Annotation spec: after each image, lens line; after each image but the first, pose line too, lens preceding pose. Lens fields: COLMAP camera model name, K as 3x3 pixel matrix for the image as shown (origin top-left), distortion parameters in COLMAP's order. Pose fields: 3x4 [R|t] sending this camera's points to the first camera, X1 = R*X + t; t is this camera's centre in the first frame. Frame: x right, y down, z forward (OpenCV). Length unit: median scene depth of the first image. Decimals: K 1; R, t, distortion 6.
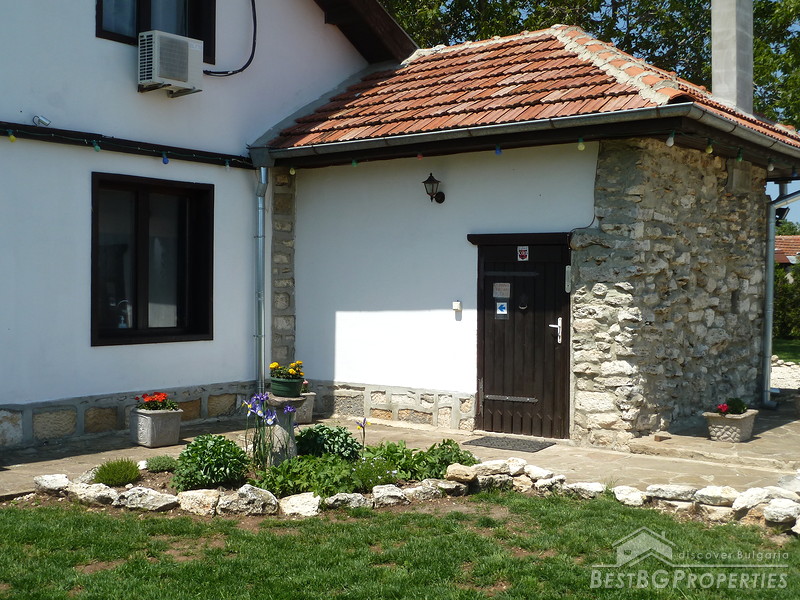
lens RADIAL K [[1013.5, 0, 400.0], [0, 1013.5, 300.0], [0, 0, 1]] dist [-0.014622, -0.016970]
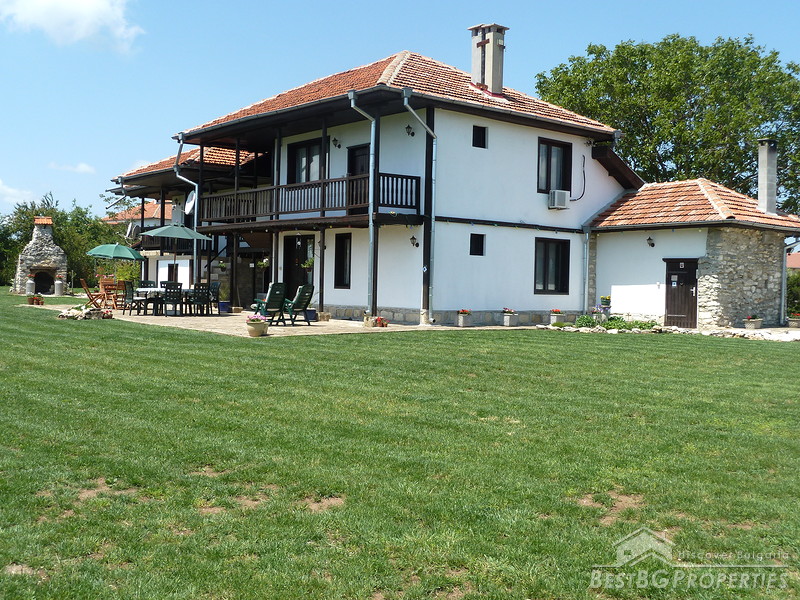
lens RADIAL K [[940.6, 0, 400.0], [0, 940.6, 300.0], [0, 0, 1]] dist [-0.022809, -0.013407]
pose [[0.974383, 0.017243, -0.224235, -0.060118], [-0.019110, 0.999798, -0.006158, 0.084985], [0.224083, 0.010286, 0.974516, -1.782296]]
